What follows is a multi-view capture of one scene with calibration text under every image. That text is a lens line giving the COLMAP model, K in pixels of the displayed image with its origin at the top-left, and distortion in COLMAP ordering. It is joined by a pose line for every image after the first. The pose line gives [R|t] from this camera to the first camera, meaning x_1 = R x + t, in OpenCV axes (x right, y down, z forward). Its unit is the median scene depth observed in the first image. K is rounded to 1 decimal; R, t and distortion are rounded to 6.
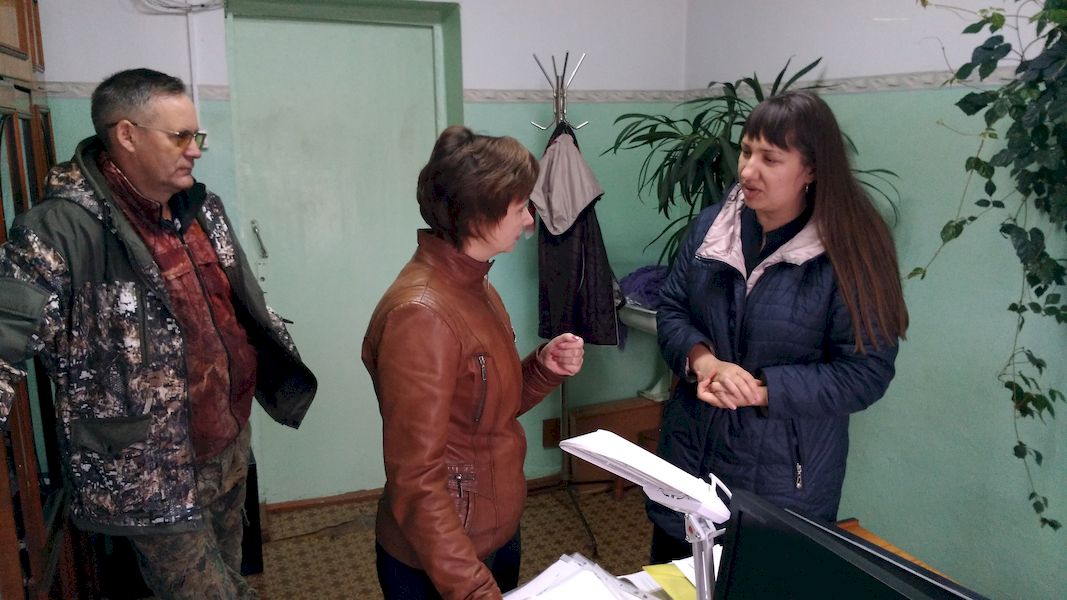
lens RADIAL K [[840.1, 0, 529.1], [0, 840.1, 299.1], [0, 0, 1]] dist [0.109263, -0.187957]
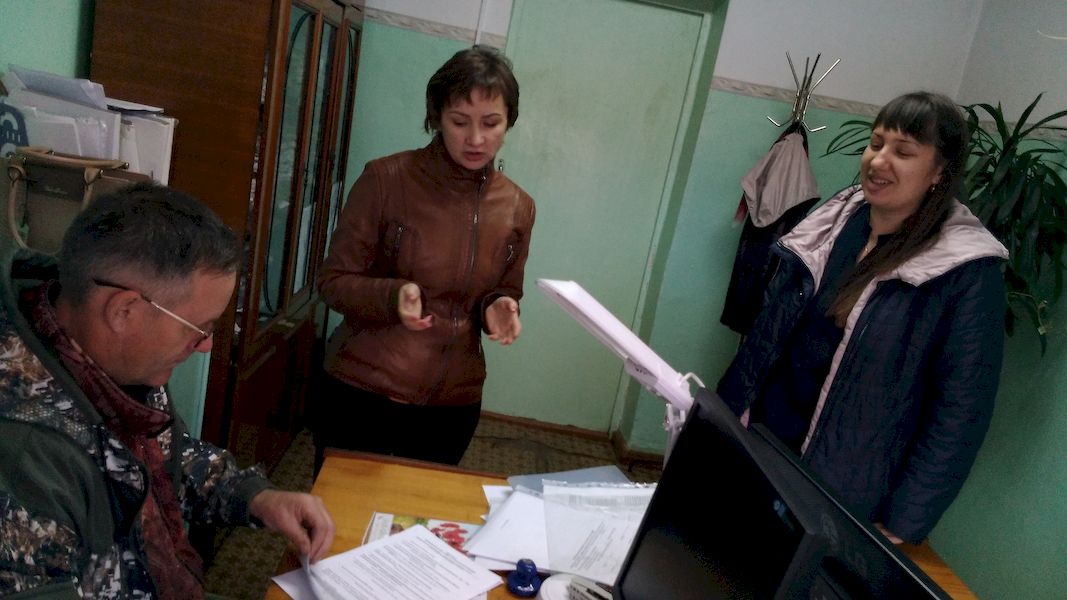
lens RADIAL K [[840.1, 0, 536.7], [0, 840.1, 300.8], [0, 0, 1]] dist [0.109263, -0.187957]
pose [[0.917882, 0.251250, -0.307191, 0.123408], [-0.253617, 0.966745, 0.032896, 0.044960], [0.305241, 0.047714, 0.951079, -0.055638]]
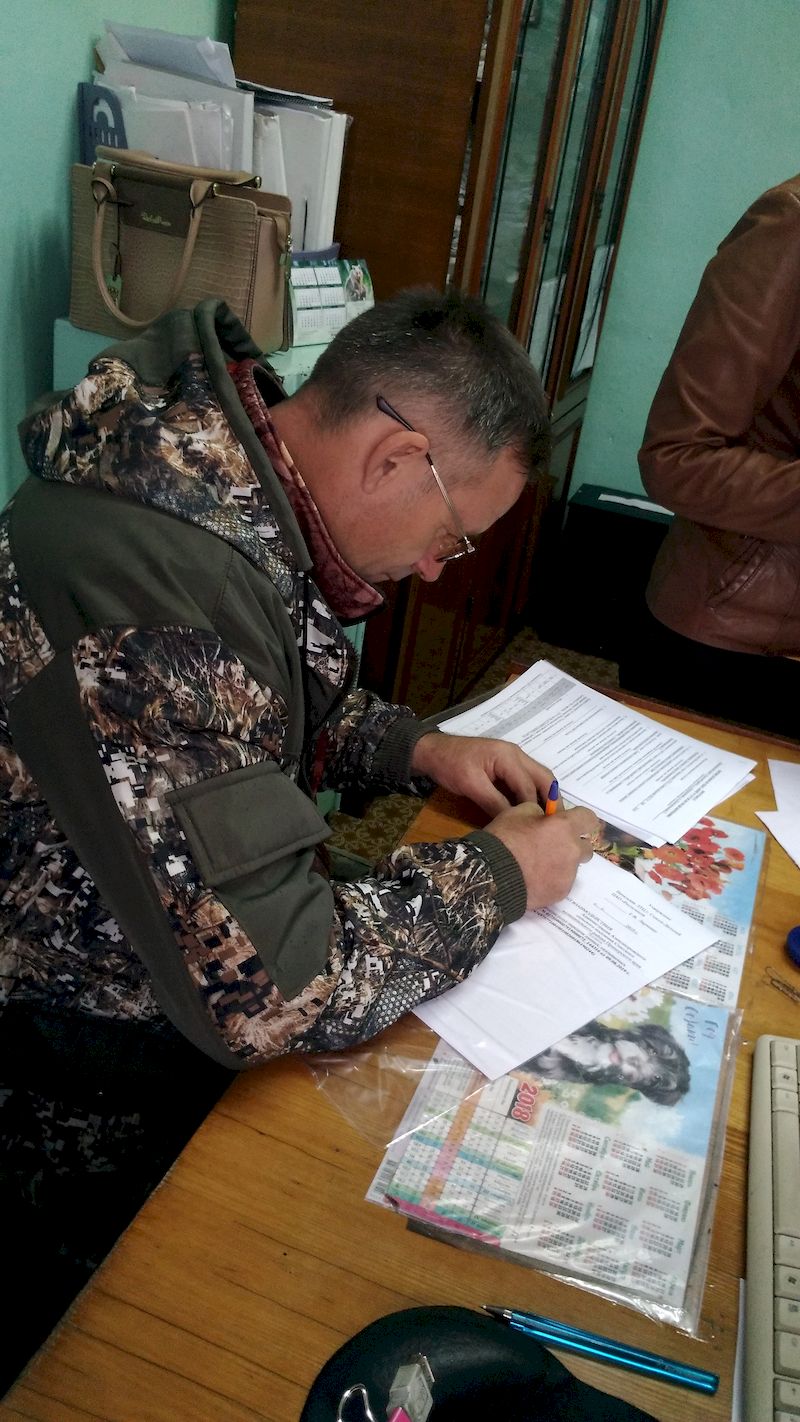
lens RADIAL K [[1119.6, 0, 394.4], [0, 1119.6, 727.7], [0, 0, 1]] dist [0.109263, -0.187957]
pose [[0.693771, 0.435420, -0.573664, 0.093050], [-0.270233, 0.895725, 0.353058, 0.069220], [0.667574, -0.089919, 0.739093, 0.064453]]
